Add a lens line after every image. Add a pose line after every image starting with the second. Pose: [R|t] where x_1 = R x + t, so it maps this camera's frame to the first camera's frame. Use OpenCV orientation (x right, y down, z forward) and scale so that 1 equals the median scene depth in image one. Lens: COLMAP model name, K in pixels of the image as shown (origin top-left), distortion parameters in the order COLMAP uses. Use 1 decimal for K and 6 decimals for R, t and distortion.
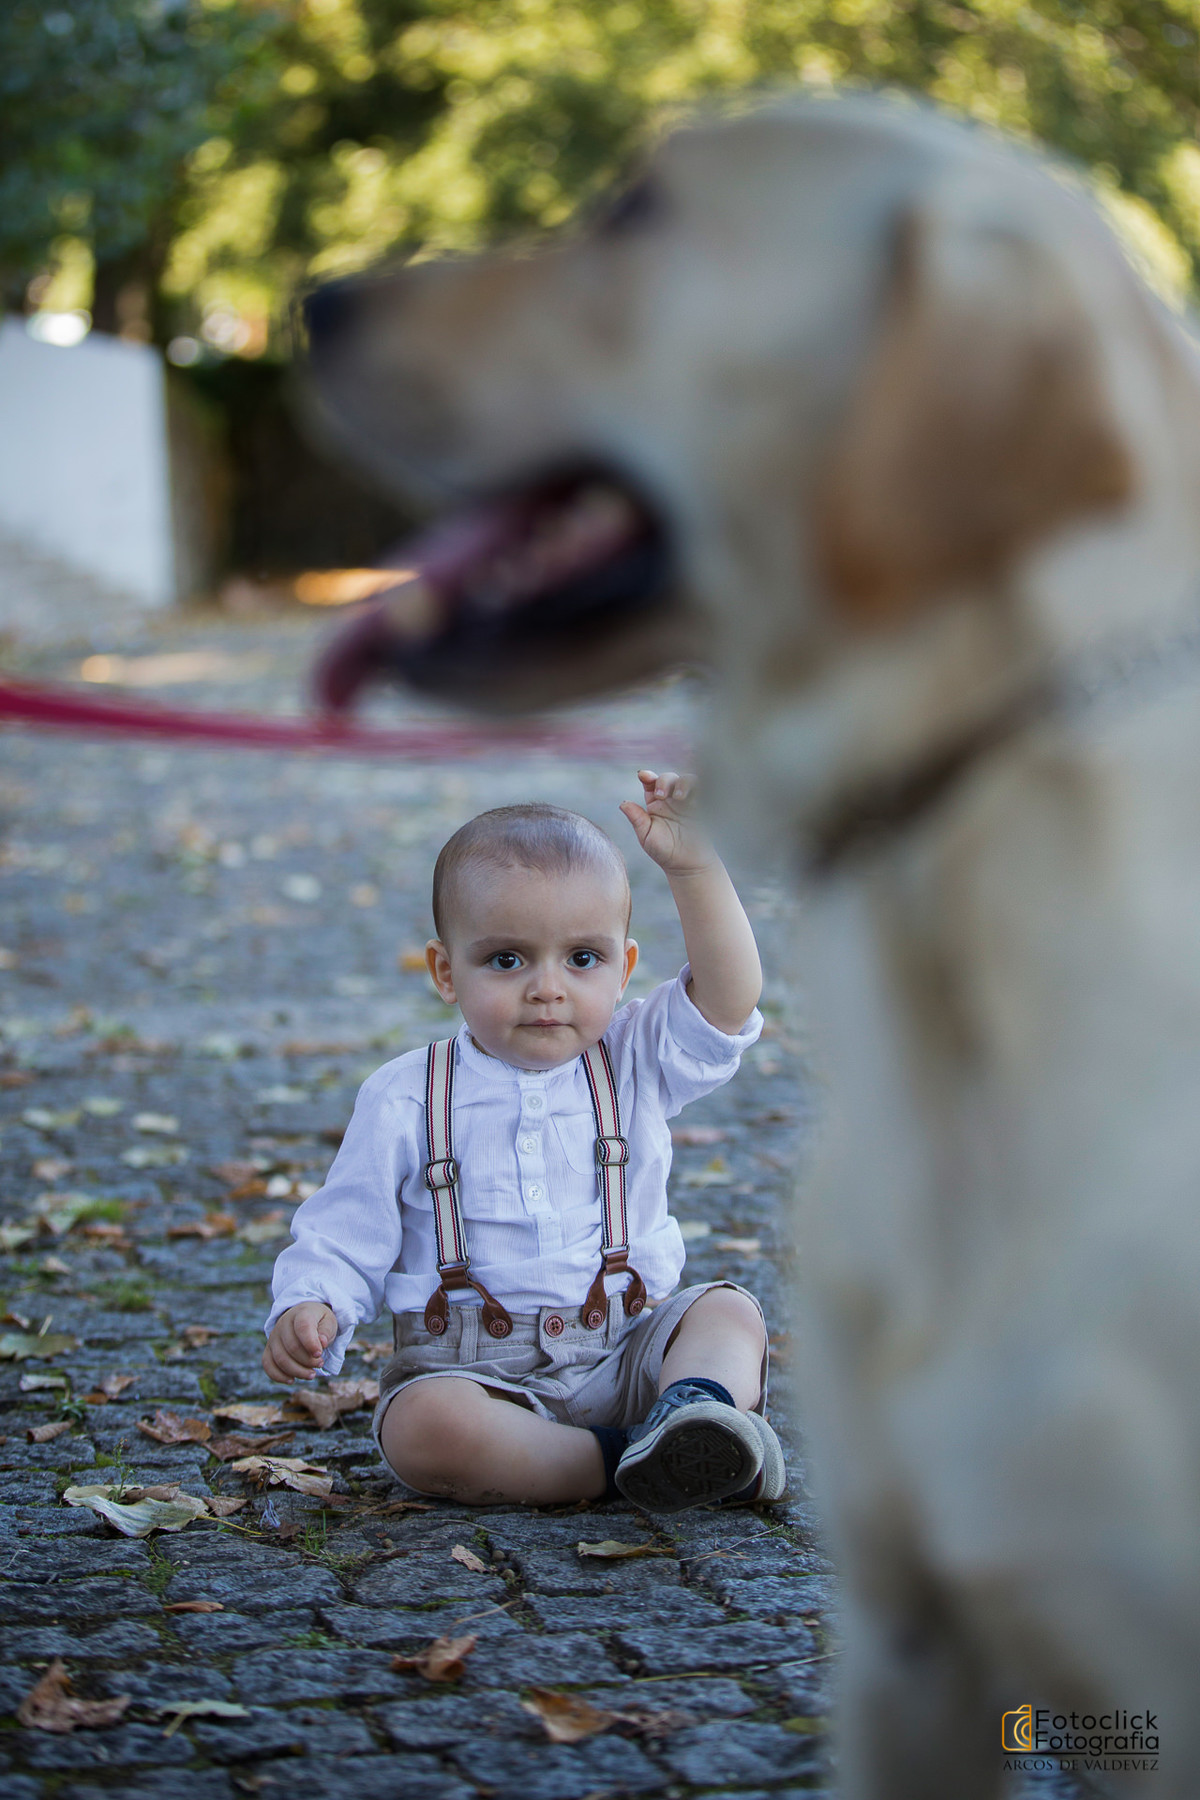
lens RADIAL K [[3653.0, 0, 600.0], [0, 3653.0, 900.0], [0, 0, 1]] dist [-0.336096, -0.222892]
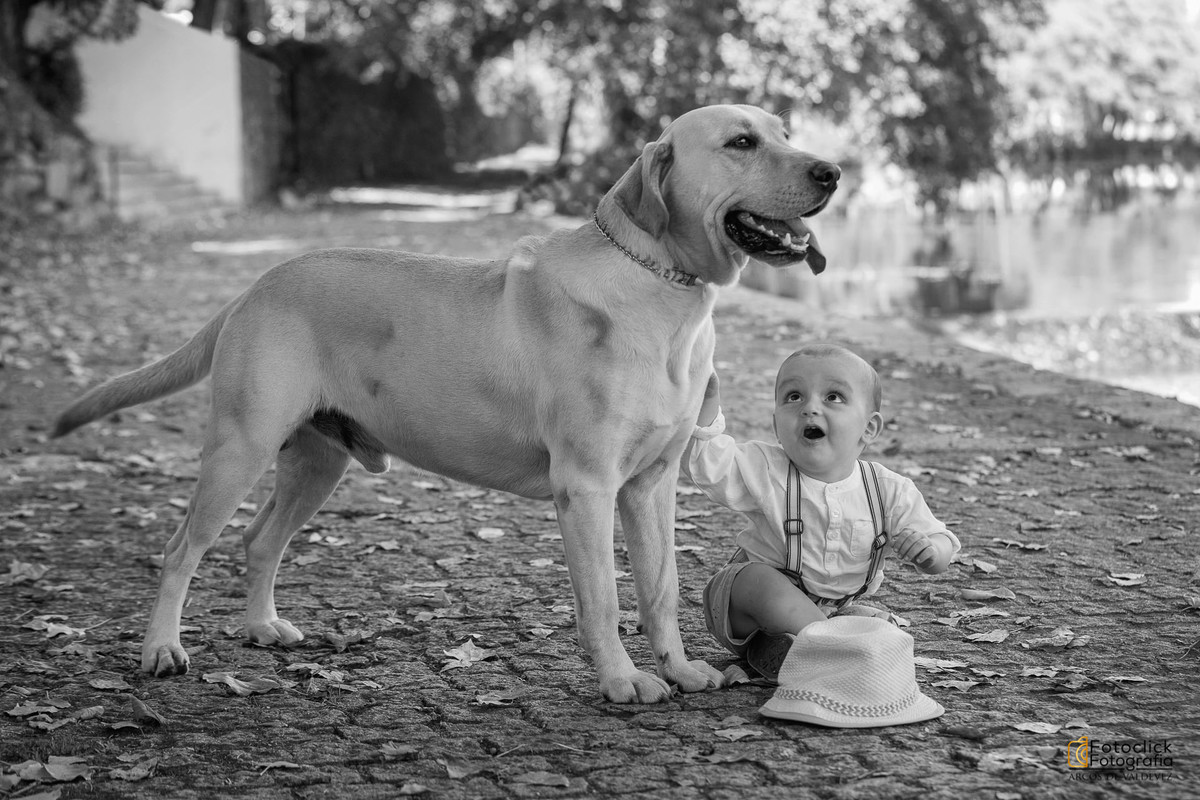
lens RADIAL K [[2435.3, 0, 600.0], [0, 2435.3, 400.0], [0, 0, 1]] dist [-0.336096, -0.222892]
pose [[0.999385, 0.015668, 0.031371, 0.021669], [-0.015614, 0.999876, -0.001978, 0.018915], [-0.031398, 0.001487, 0.999506, -0.320509]]
